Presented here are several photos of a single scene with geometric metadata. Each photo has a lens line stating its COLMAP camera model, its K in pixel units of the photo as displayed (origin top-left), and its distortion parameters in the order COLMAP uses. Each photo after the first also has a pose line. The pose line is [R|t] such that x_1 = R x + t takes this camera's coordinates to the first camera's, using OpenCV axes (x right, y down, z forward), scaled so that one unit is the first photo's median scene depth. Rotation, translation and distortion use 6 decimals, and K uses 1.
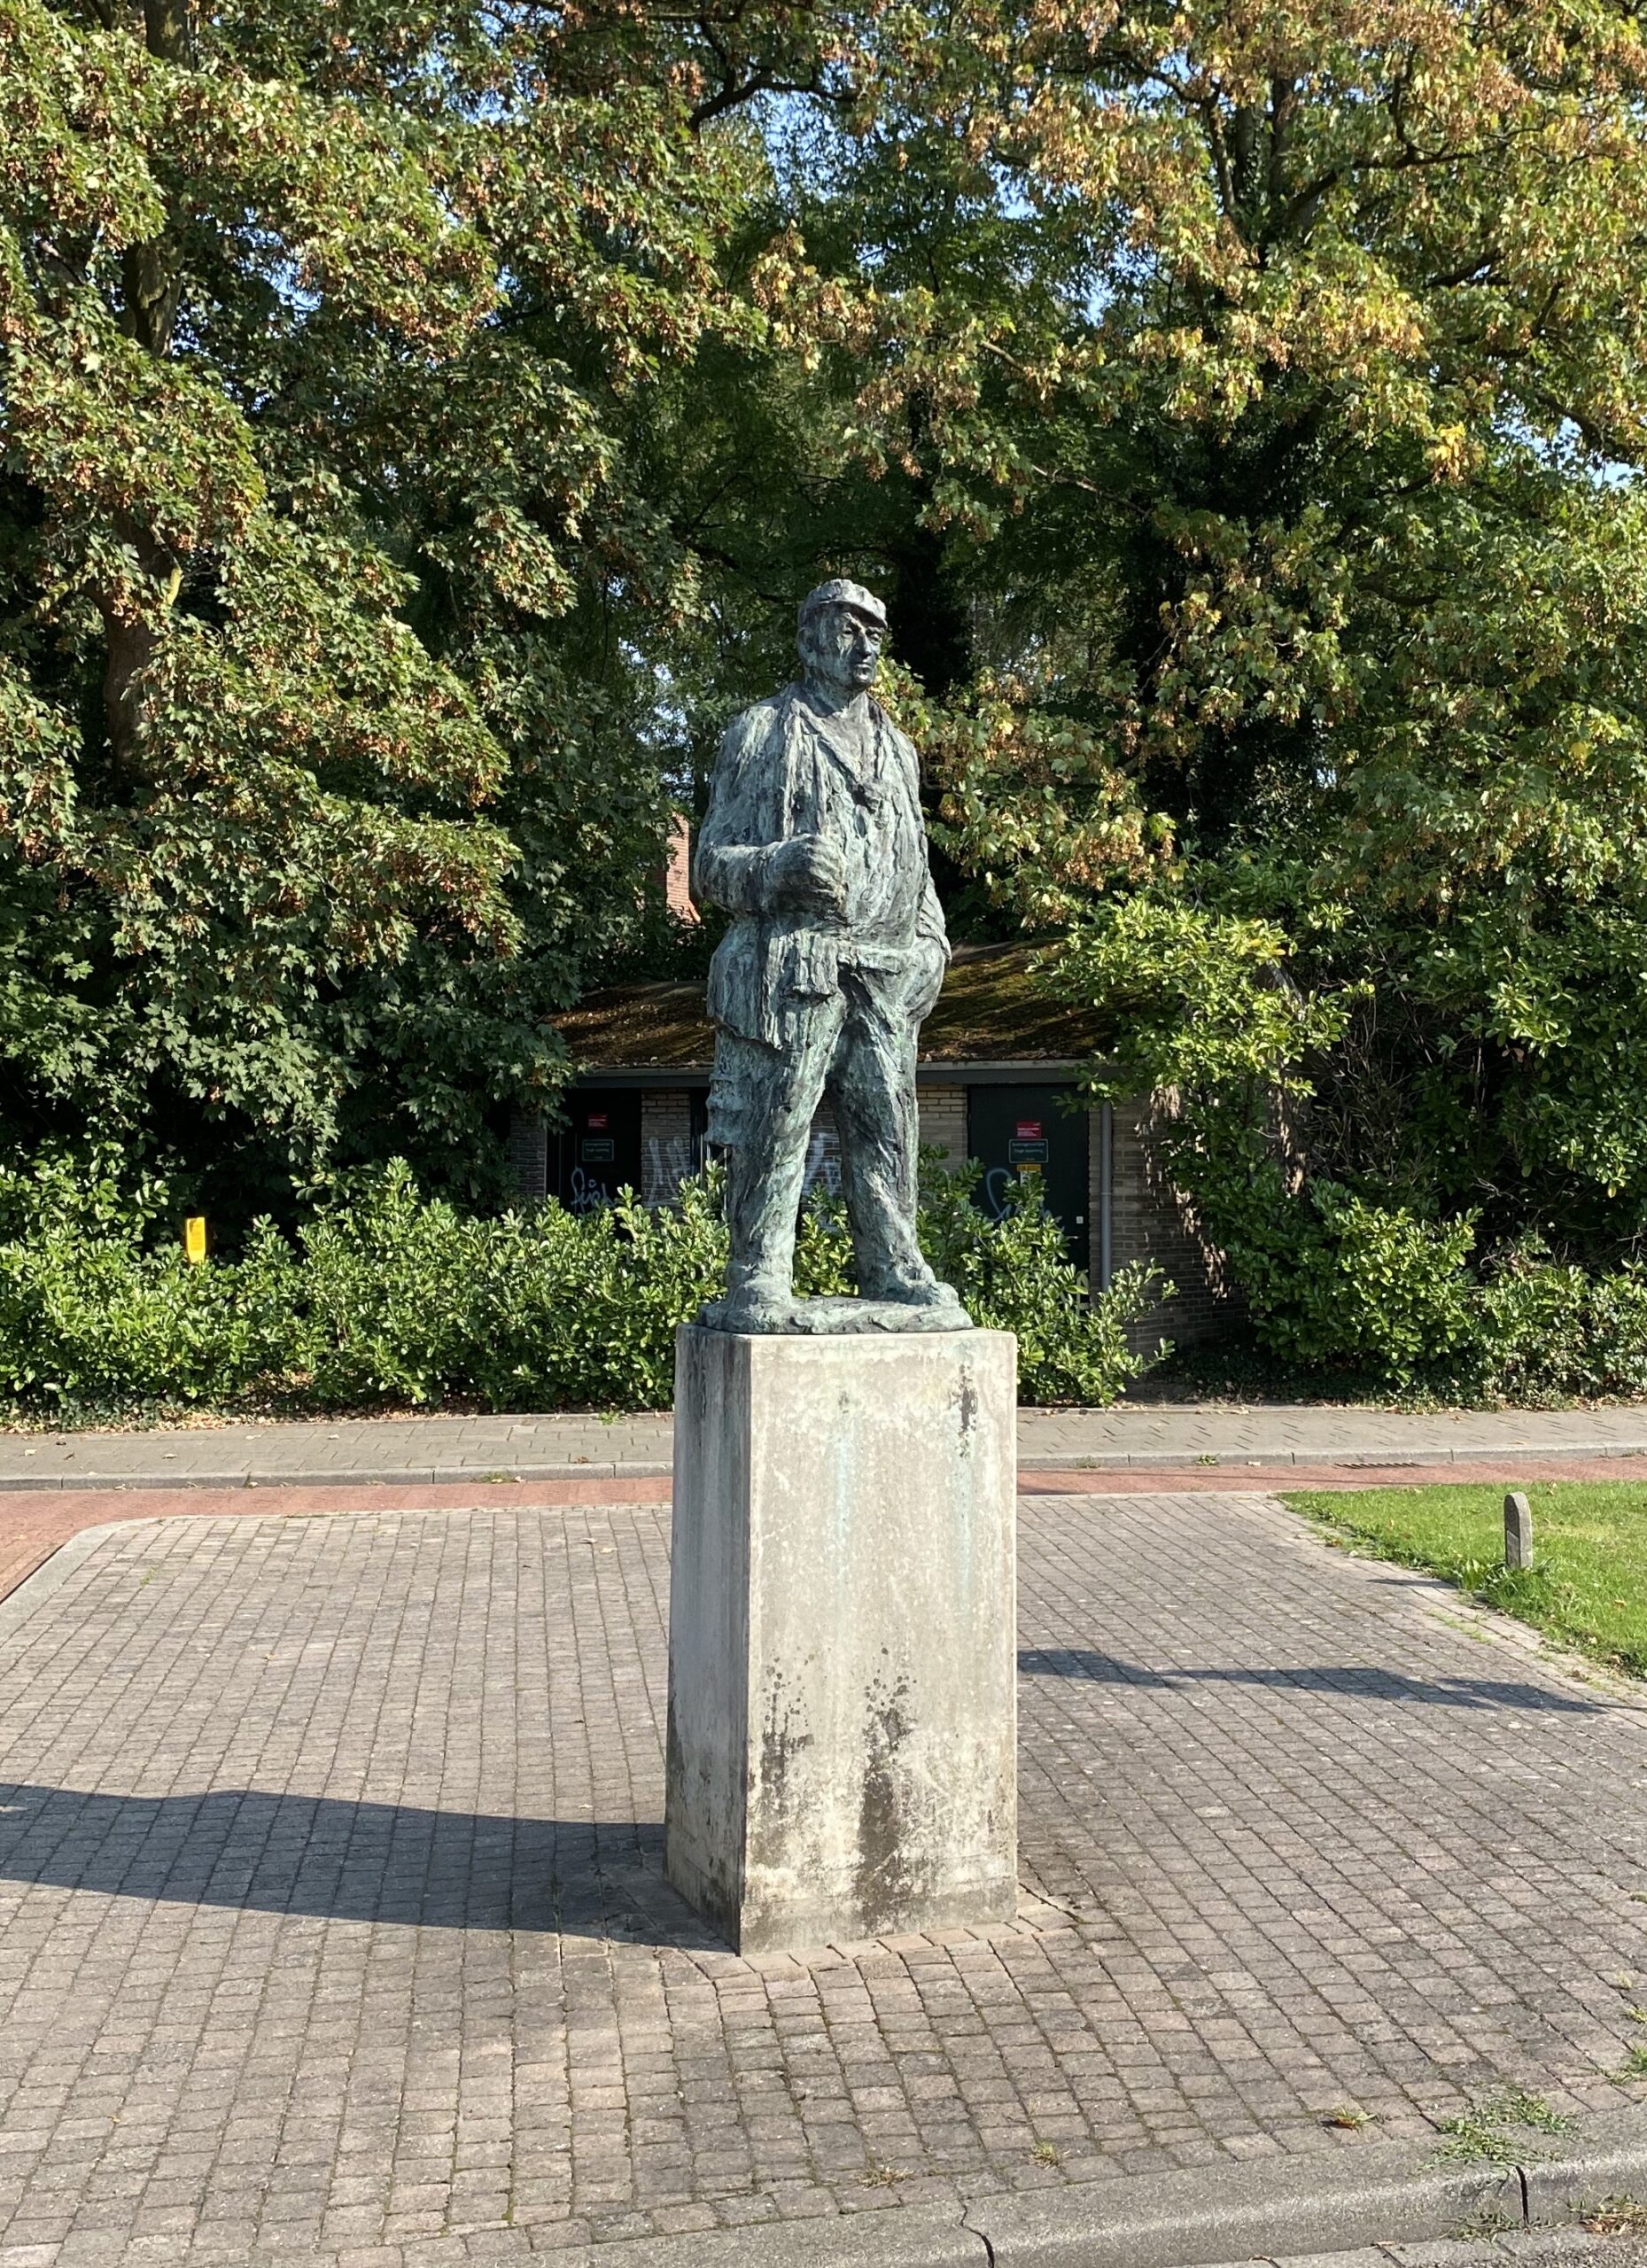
lens RADIAL K [[2457.6, 0, 823.3], [0, 2457.6, 1136.3], [0, 0, 1]] dist [0.076686, 0.000000]
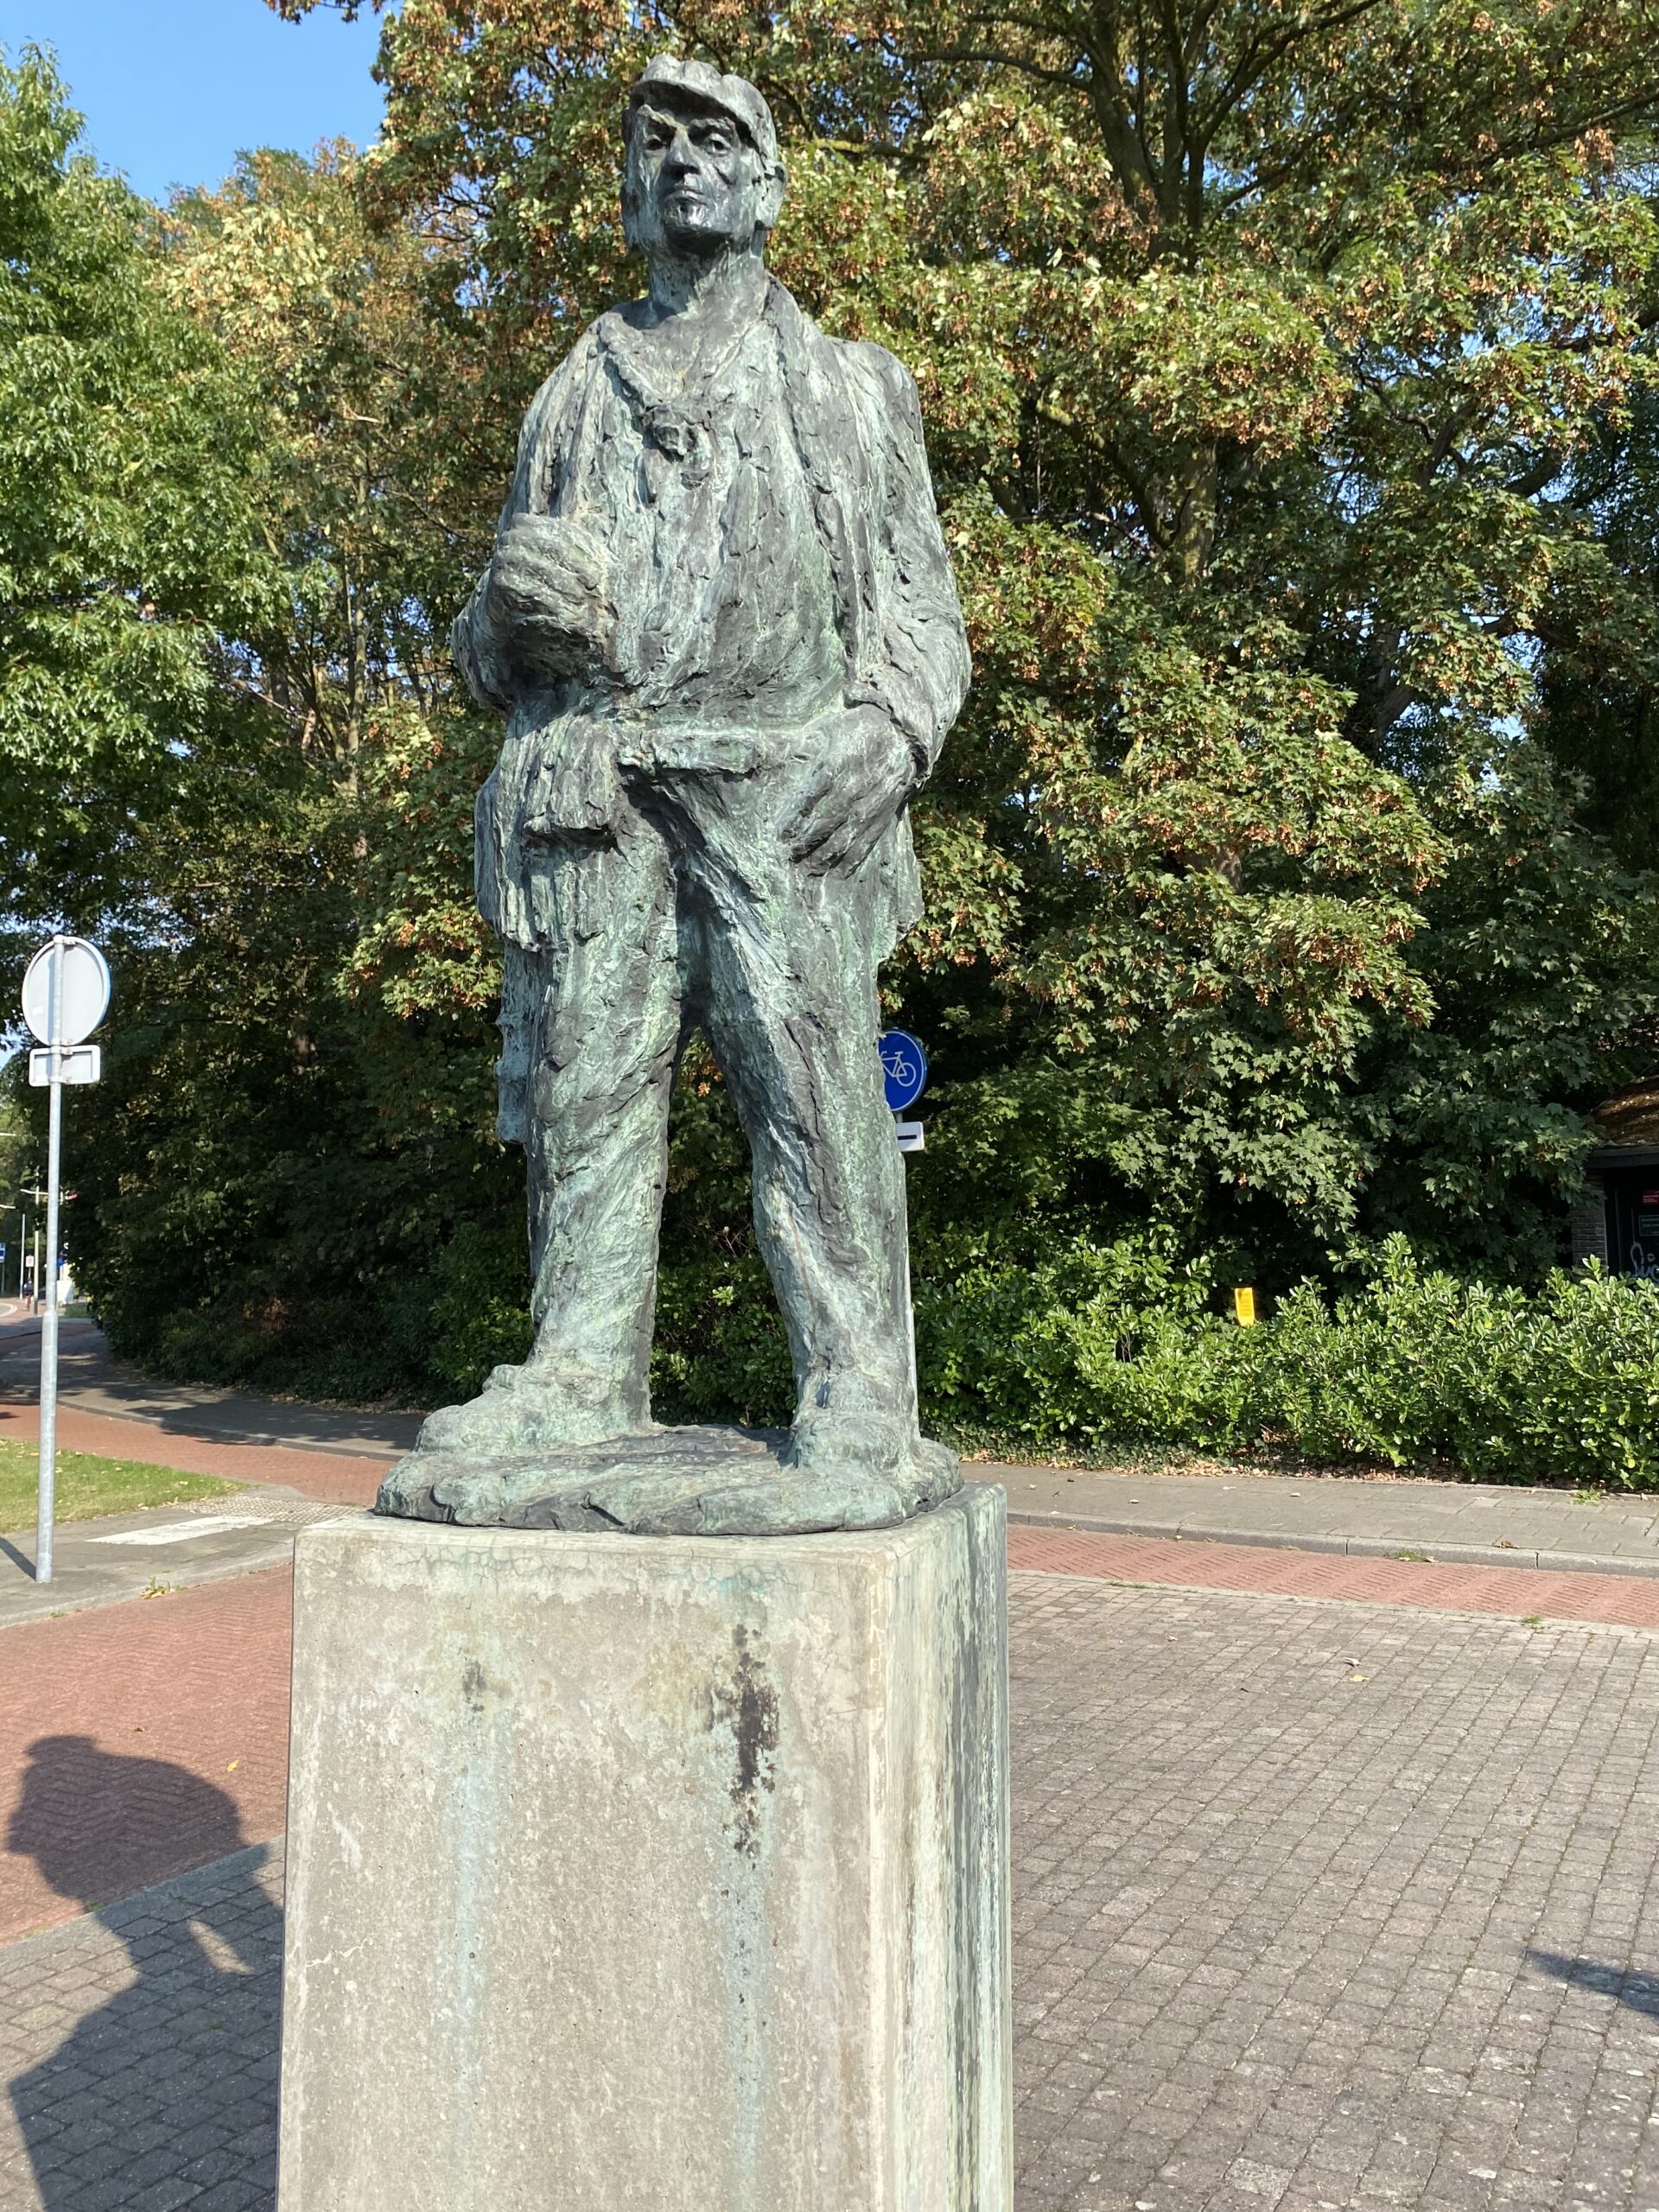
lens RADIAL K [[1677.4, 0, 827.7], [0, 1677.4, 1111.4], [0, 0, 1]] dist [-0.004239, 0.020705]
pose [[0.786852, -0.059104, -0.614305, 0.092987], [0.014212, 0.996875, -0.077708, 0.010088], [0.616978, 0.052414, 0.785233, 0.288646]]
